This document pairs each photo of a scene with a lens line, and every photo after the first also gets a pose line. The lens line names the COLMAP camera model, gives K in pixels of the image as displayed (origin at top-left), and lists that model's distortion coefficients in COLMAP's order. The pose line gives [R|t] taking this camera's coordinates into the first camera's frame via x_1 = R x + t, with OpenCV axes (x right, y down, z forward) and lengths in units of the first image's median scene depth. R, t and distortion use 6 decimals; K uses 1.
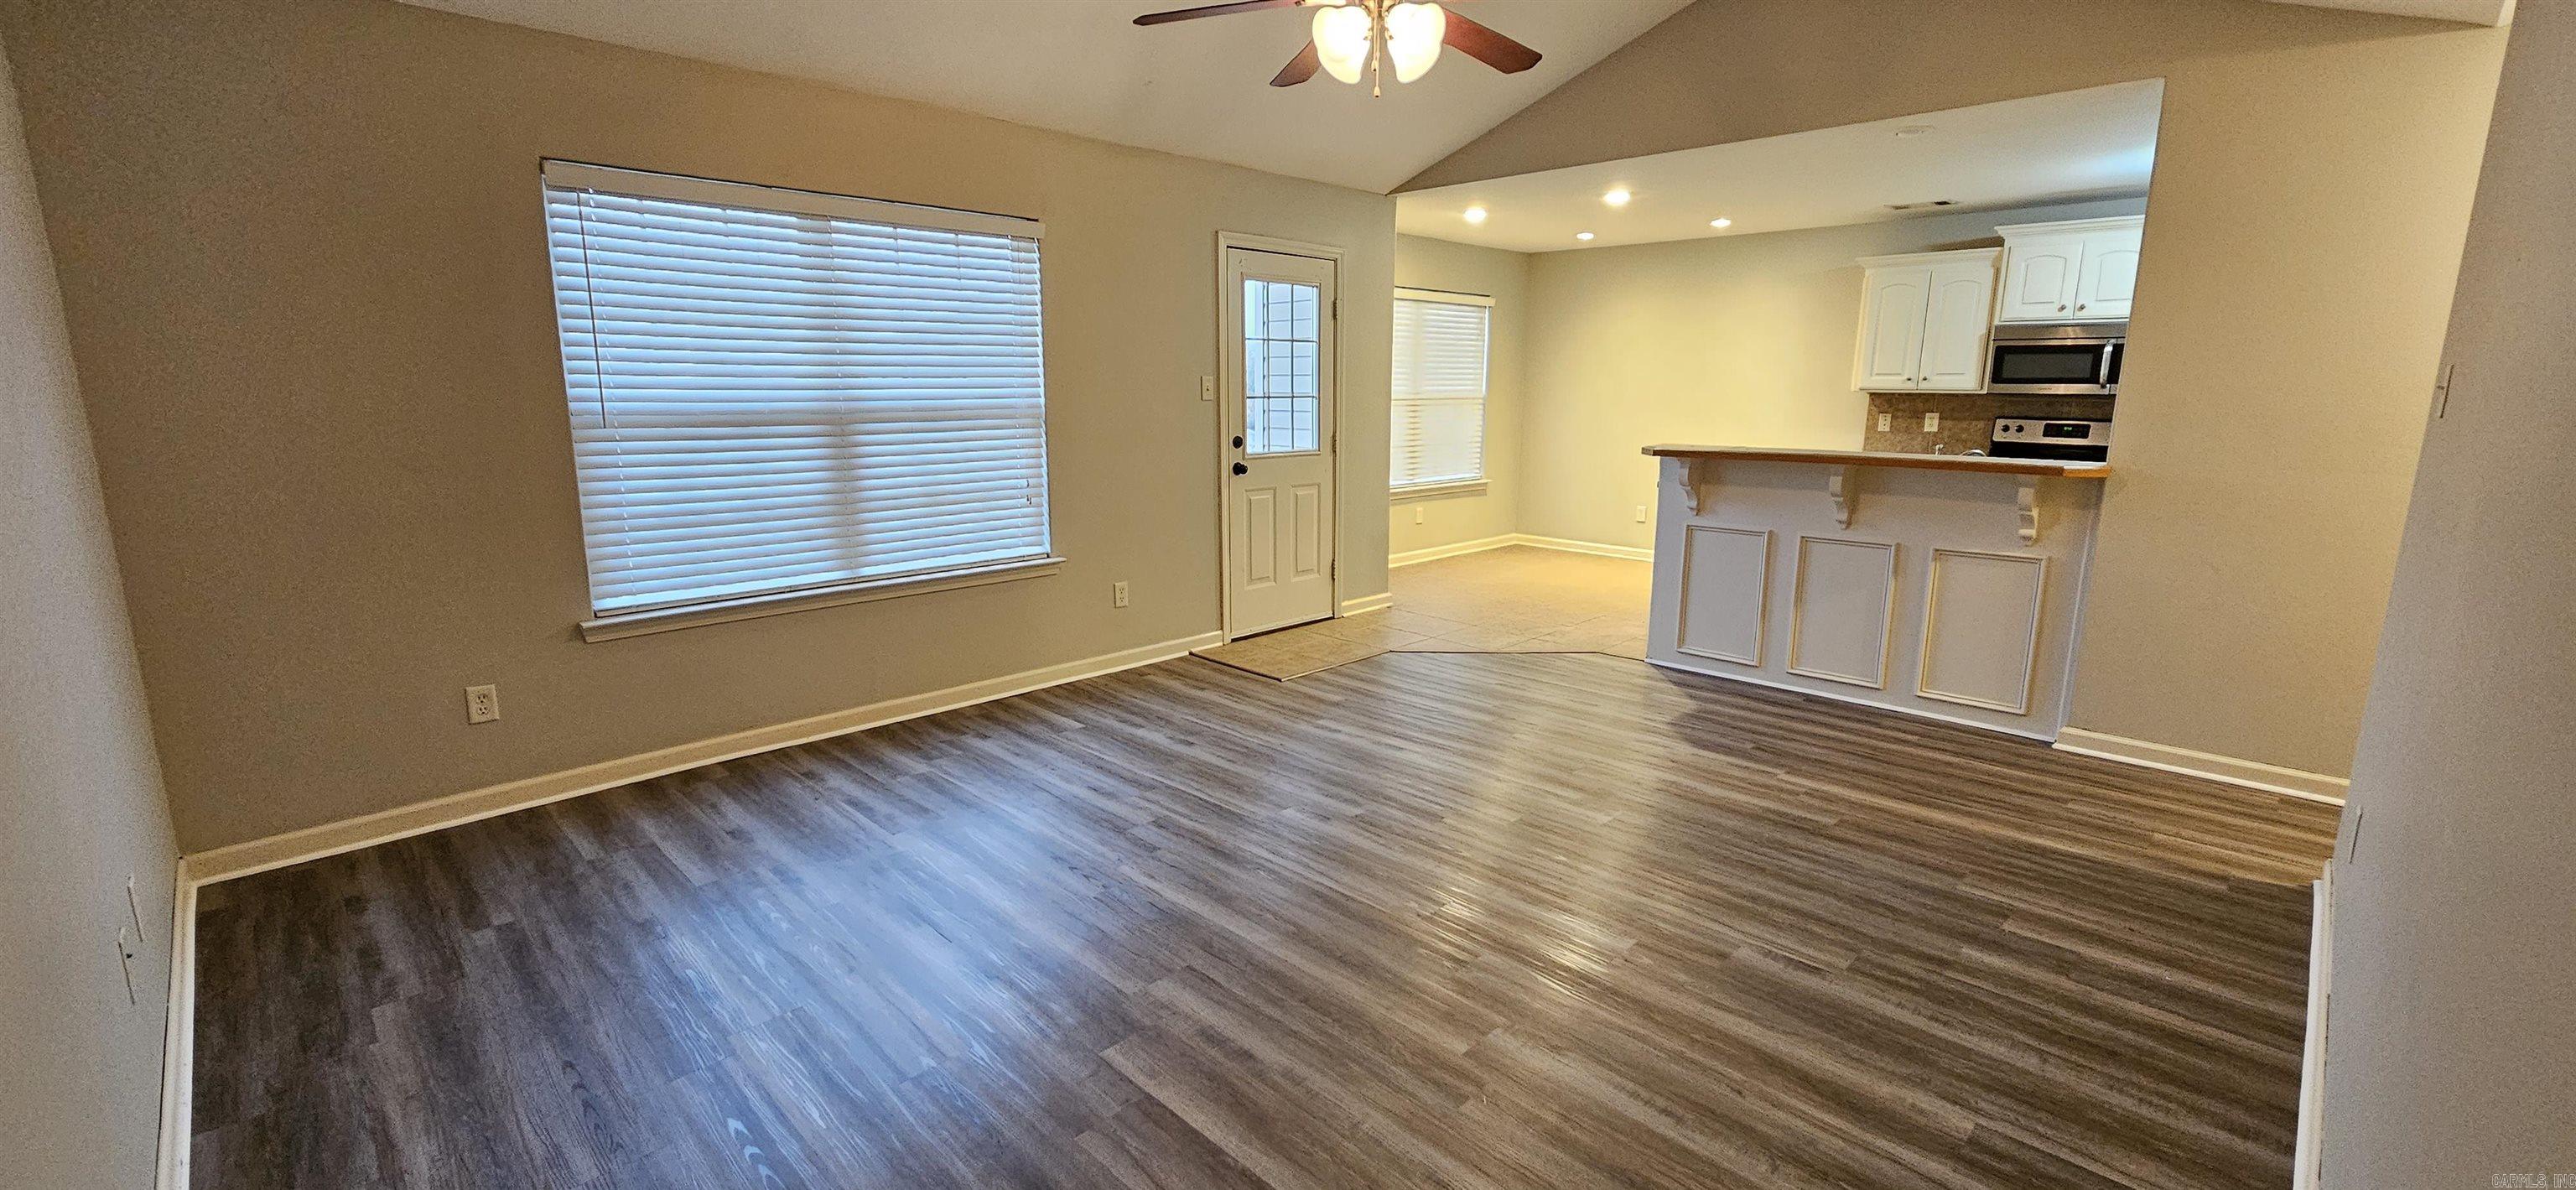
lens RADIAL K [[1055.7, 0, 1284.6], [0, 1055.7, 591.5], [0, 0, 1]] dist [0.003619, -0.003203]
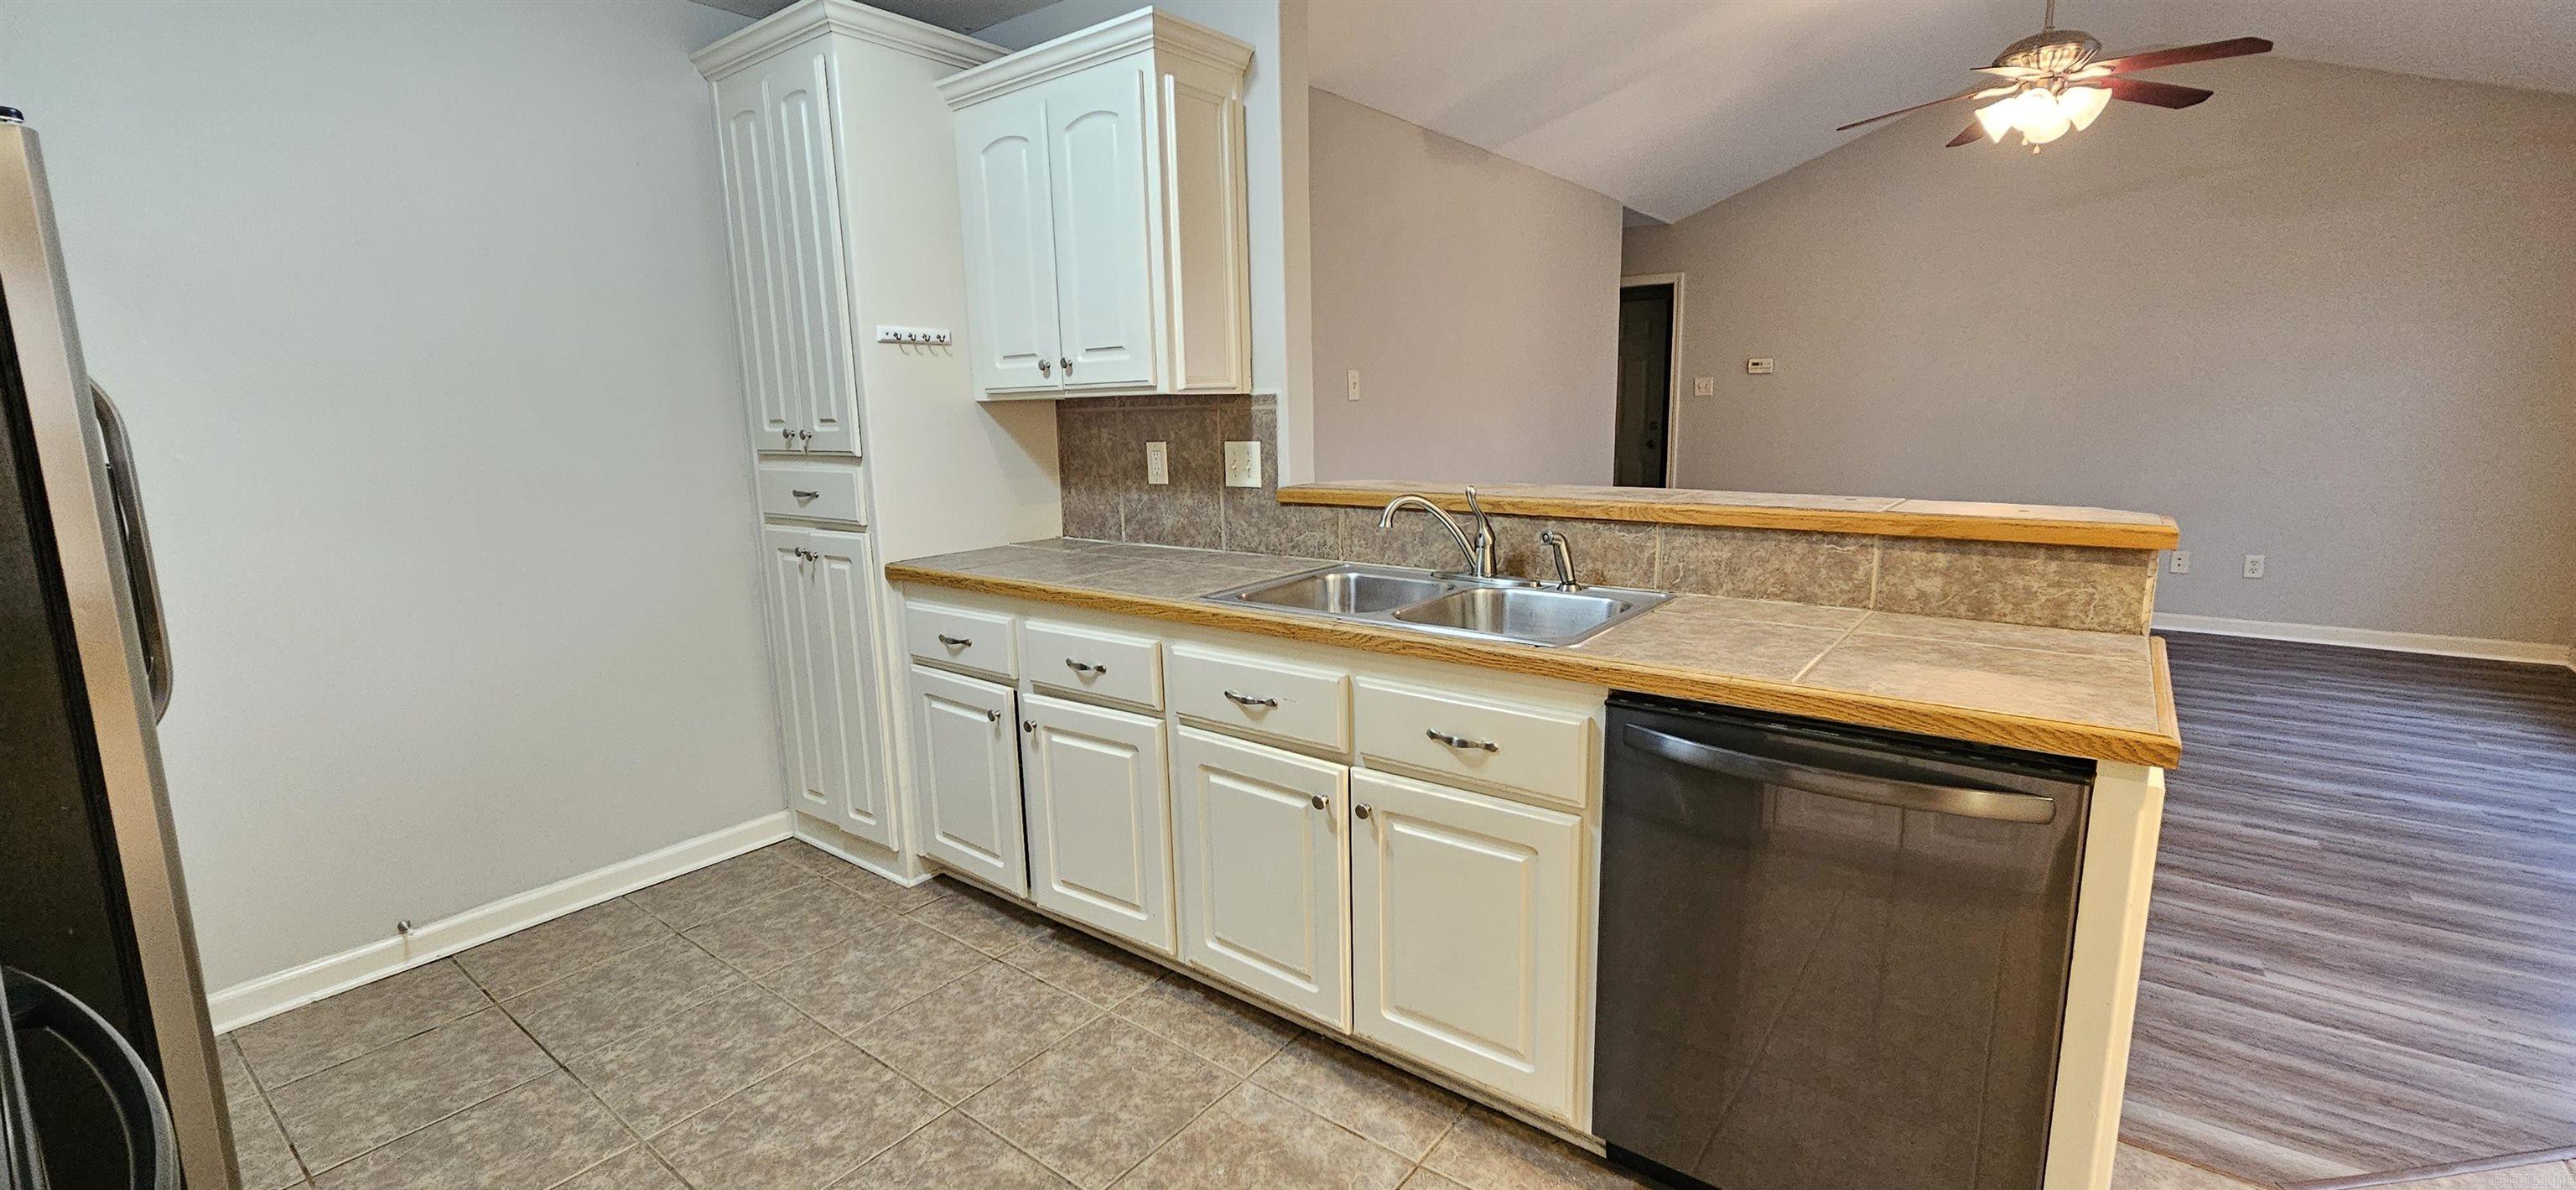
lens RADIAL K [[1055.7, 0, 1287.4], [0, 1055.7, 586.6], [0, 0, 1]] dist [0.003619, -0.003203]
pose [[-0.991947, 0.035650, -0.121534, 0.736961], [-0.010478, 0.933183, 0.359248, -0.260942], [0.126221, 0.357629, -0.925295, 1.405202]]
